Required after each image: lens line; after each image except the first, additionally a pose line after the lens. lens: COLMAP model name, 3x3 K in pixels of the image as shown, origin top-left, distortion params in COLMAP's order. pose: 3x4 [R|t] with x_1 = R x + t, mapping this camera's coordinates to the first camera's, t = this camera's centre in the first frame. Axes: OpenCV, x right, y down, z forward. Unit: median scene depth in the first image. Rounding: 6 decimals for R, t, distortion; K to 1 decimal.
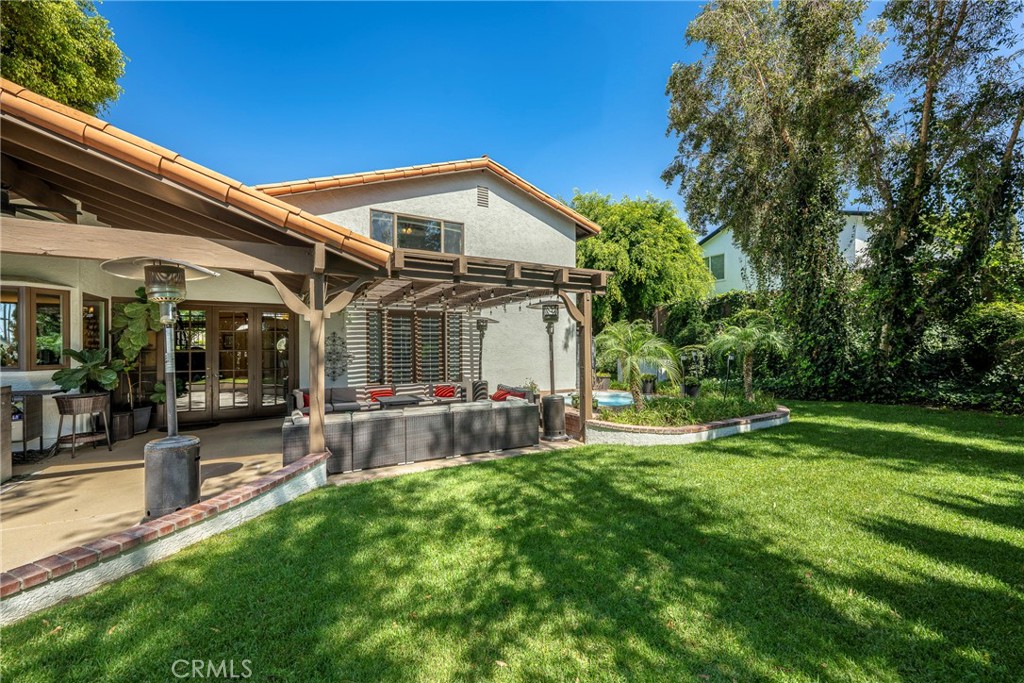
lens RADIAL K [[406.4, 0, 511.4], [0, 406.4, 347.8], [0, 0, 1]] dist [-0.000889, -0.000153]
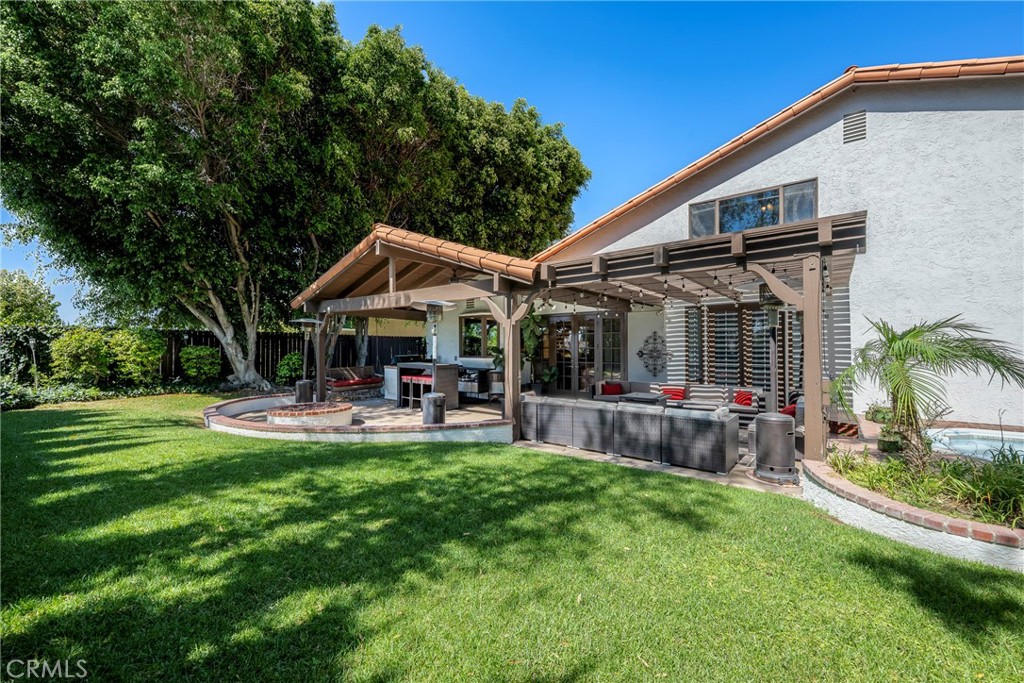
lens RADIAL K [[406.4, 0, 511.4], [0, 406.4, 347.8], [0, 0, 1]] dist [-0.000889, -0.000153]
pose [[0.379228, 0.002171, -0.925301, 0.669920], [0.000896, 0.999996, 0.002713, 0.002456], [0.925303, -0.001858, 0.379225, 0.380249]]
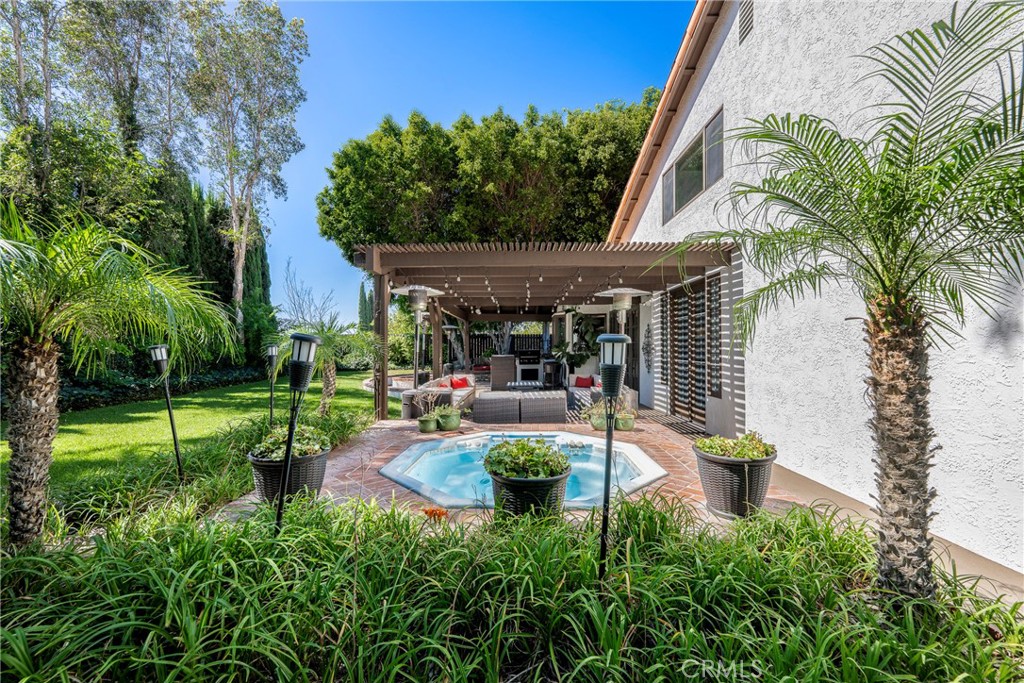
lens RADIAL K [[416.0, 0, 501.4], [0, 416.0, 343.7], [0, 0, 1]] dist [0.019846, -0.000014]
pose [[-0.512659, -0.009849, -0.858536, 0.960440], [-0.004160, 0.999951, -0.008987, 0.030412], [0.858582, -0.001036, -0.512675, 1.938319]]
